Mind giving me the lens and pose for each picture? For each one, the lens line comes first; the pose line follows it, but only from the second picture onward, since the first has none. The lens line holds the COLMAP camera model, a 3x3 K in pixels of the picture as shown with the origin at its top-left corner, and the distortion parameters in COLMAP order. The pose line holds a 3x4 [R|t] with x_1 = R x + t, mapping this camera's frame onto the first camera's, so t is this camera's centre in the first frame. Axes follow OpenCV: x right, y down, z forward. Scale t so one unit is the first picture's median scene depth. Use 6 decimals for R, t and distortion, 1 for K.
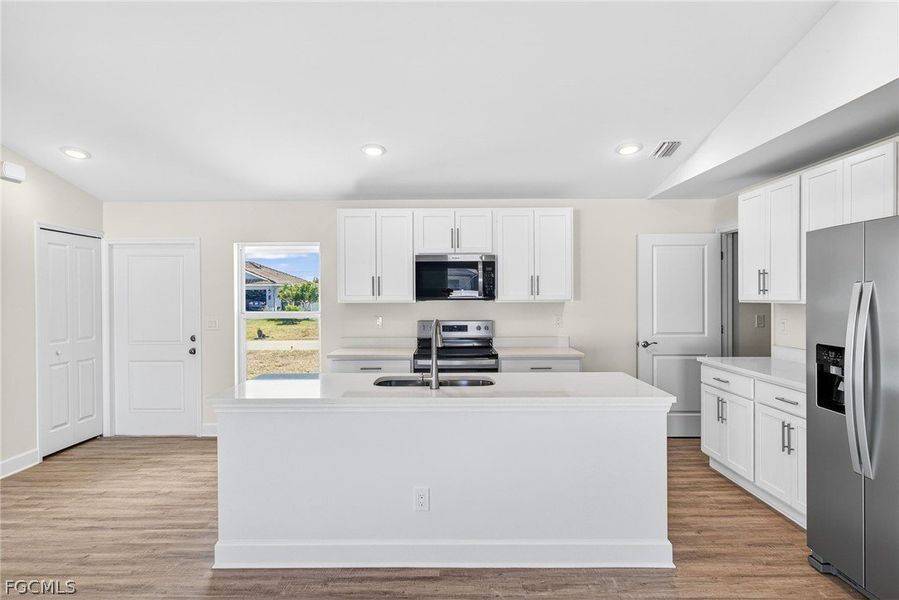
lens RADIAL K [[512.9, 0, 446.9], [0, 512.9, 300.0], [0, 0, 1]] dist [0.005096, 0.001149]
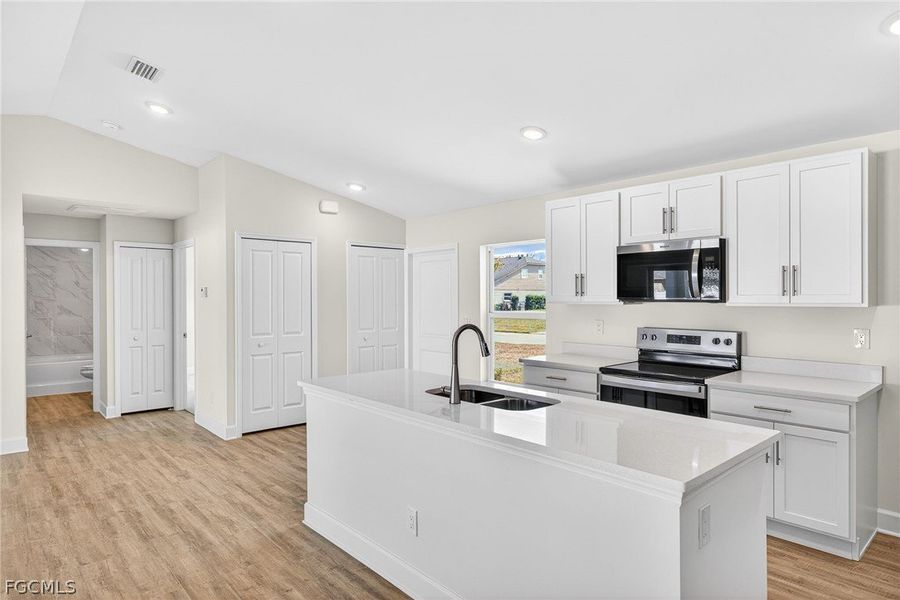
lens RADIAL K [[530.1, 0, 445.8], [0, 530.1, 301.6], [0, 0, 1]] dist [-0.008220, -0.005019]
pose [[0.664745, 0.010742, -0.746993, 0.398349], [-0.004626, 0.999937, 0.010263, -0.007221], [0.747056, -0.003367, 0.664752, 0.244848]]
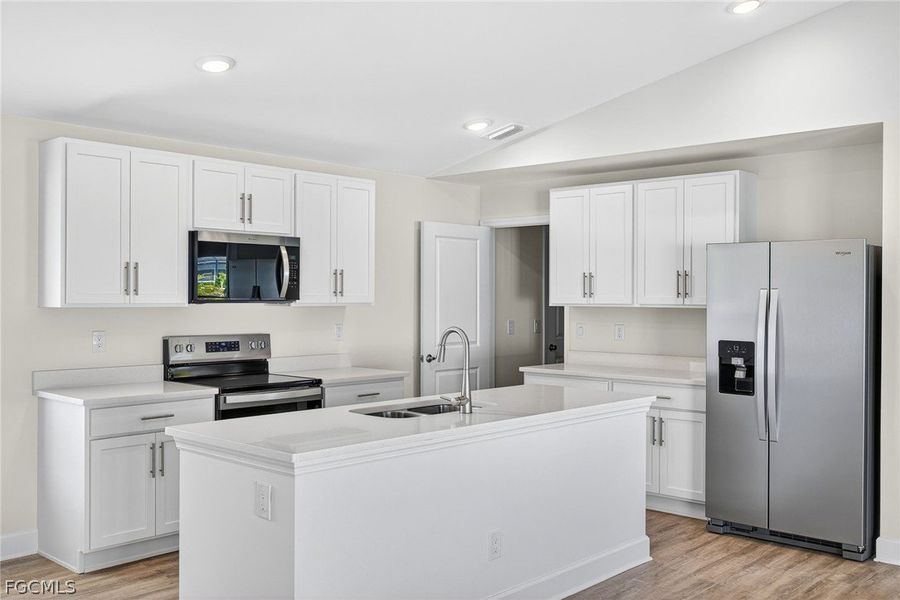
lens RADIAL K [[862.4, 0, 454.7], [0, 862.4, 296.1], [0, 0, 1]] dist [-0.002747, 0.000000]
pose [[0.675434, 0.008468, 0.737372, -0.642132], [-0.002683, 0.999956, -0.009026, 0.001060], [-0.737415, 0.004119, 0.675427, 0.062402]]
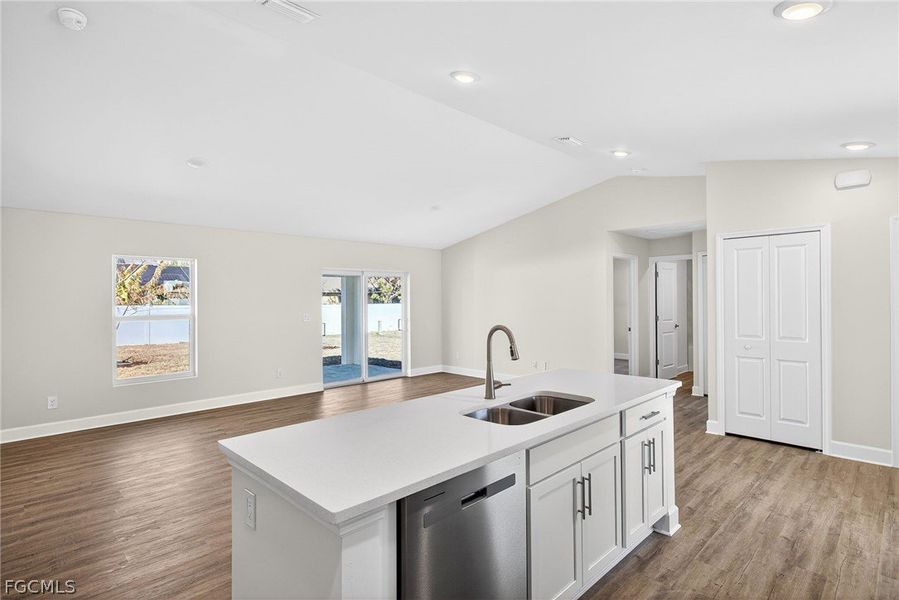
lens RADIAL K [[448.8, 0, 446.8], [0, 448.8, 302.2], [0, 0, 1]] dist [-0.005996, 0.000484]
pose [[-0.712817, 0.012442, -0.701239, 0.371745], [0.005949, 0.999914, 0.011695, -0.007693], [0.701324, 0.004165, -0.712830, 0.950060]]
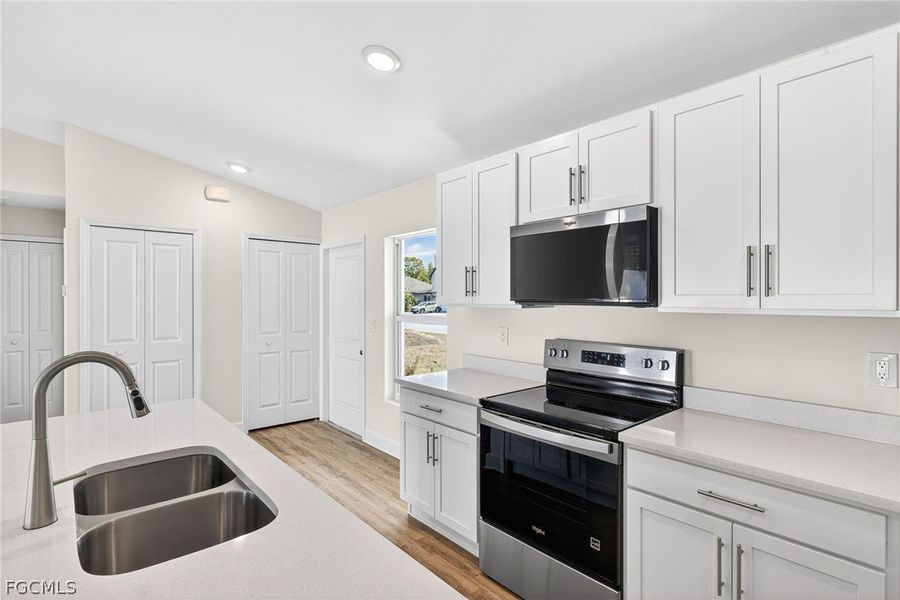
lens RADIAL K [[449.3, 0, 448.0], [0, 449.3, 300.4], [0, 0, 1]] dist [-0.005996, 0.000484]
pose [[0.656169, 0.011255, -0.754530, 0.284280], [-0.008823, 0.999935, 0.007243, -0.006966], [0.754563, 0.001905, 0.656225, 0.631711]]
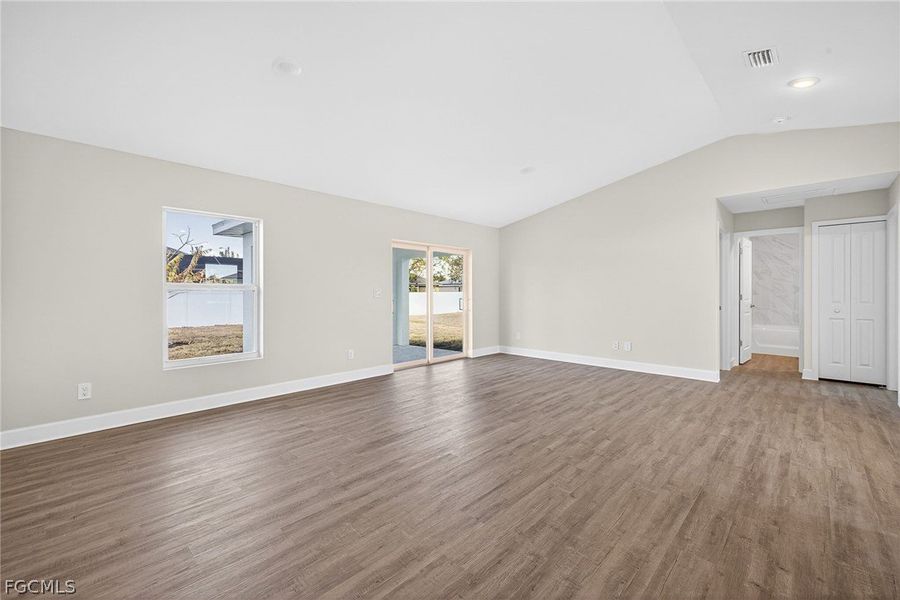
lens RADIAL K [[377.5, 0, 448.0], [0, 377.5, 298.1], [0, 0, 1]] dist [0.004047, 0.000779]
pose [[-0.693626, 0.014972, -0.720179, 0.334391], [-0.001190, 0.999759, 0.021931, 0.048672], [0.720334, 0.016069, -0.693441, 0.502818]]
